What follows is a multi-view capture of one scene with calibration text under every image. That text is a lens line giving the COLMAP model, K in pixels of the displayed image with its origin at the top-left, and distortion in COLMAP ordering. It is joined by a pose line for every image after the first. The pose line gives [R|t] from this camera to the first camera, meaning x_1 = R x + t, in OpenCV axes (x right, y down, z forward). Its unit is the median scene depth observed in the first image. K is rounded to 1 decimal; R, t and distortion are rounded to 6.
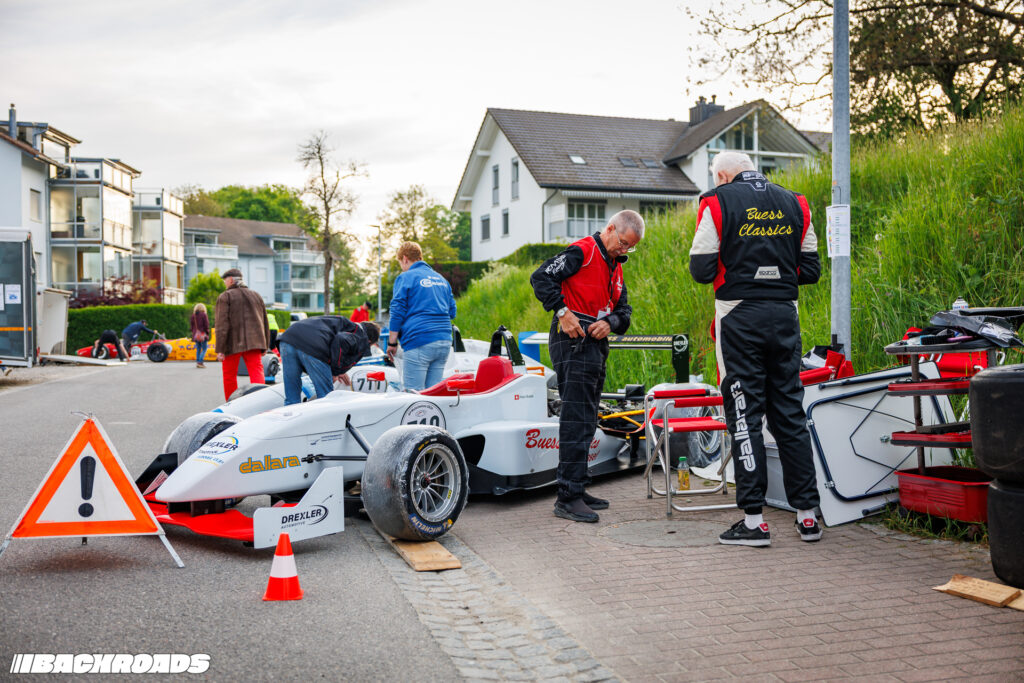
lens RADIAL K [[1122.6, 0, 512.6], [0, 1122.6, 340.0], [0, 0, 1]] dist [-0.018436, 0.000000]
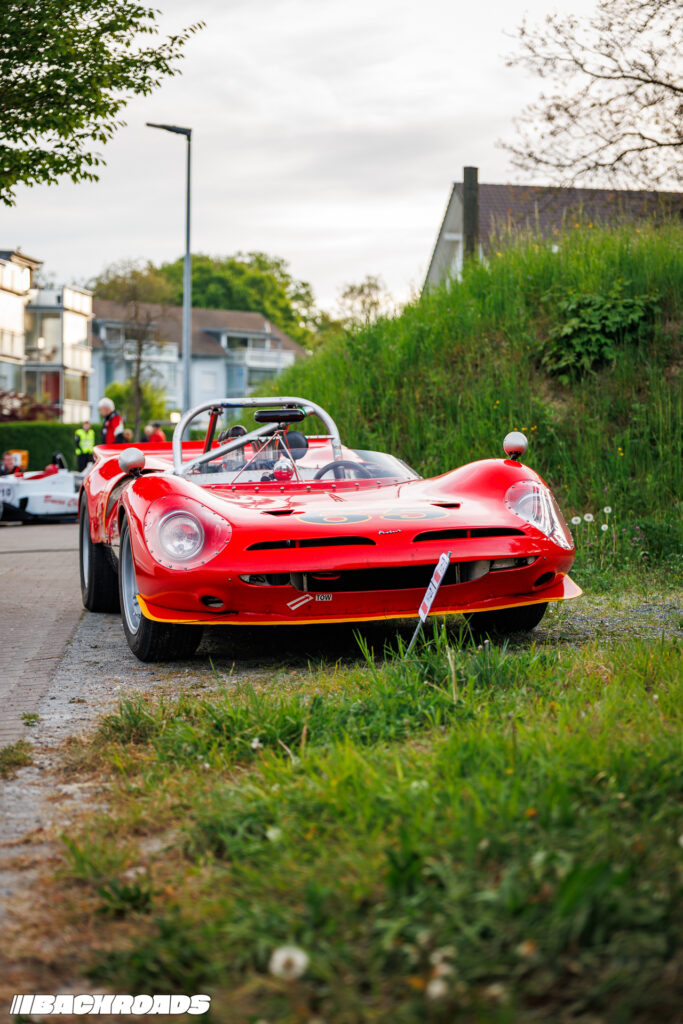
lens RADIAL K [[1782.9, 0, 341.6], [0, 1782.9, 511.8], [0, 0, 1]] dist [-0.170181, 0.000000]
pose [[0.982864, 0.025038, -0.182625, 0.089015], [-0.021335, 0.999526, 0.022213, 0.001358], [0.183095, -0.017936, 0.982932, -0.174172]]
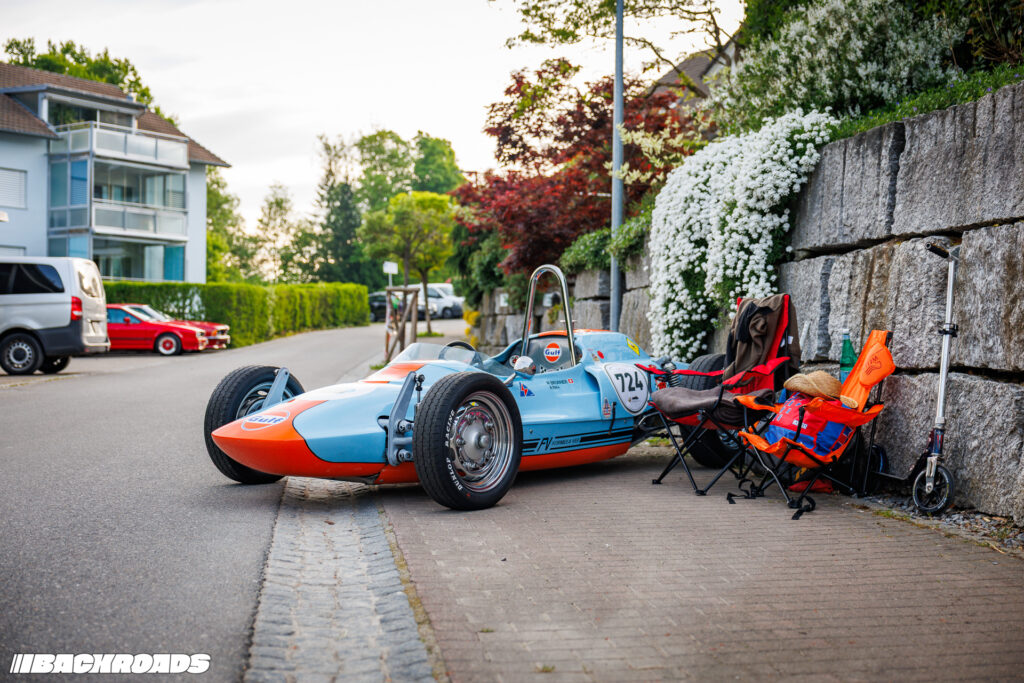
lens RADIAL K [[1344.4, 0, 511.8], [0, 1344.4, 339.8], [0, 0, 1]] dist [0.001287, 0.000000]
pose [[0.997024, 0.020880, 0.074211, -0.093266], [-0.019818, 0.999691, -0.015018, -0.004341], [-0.074501, 0.013503, 0.997129, 0.560020]]
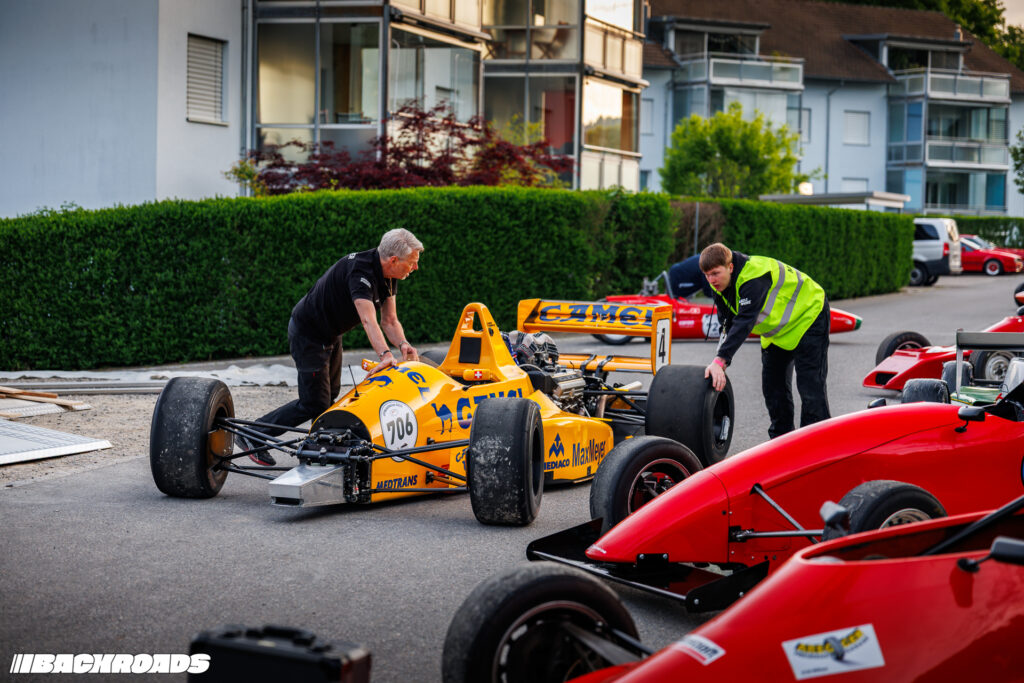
lens RADIAL K [[2089.4, 0, 511.7], [0, 2089.4, 341.4], [0, 0, 1]] dist [0.005773, 0.000000]
pose [[0.923251, 0.045447, -0.381501, -0.037909], [-0.031402, 0.998583, 0.042965, -0.006543], [0.382913, -0.027688, 0.923369, 0.213207]]
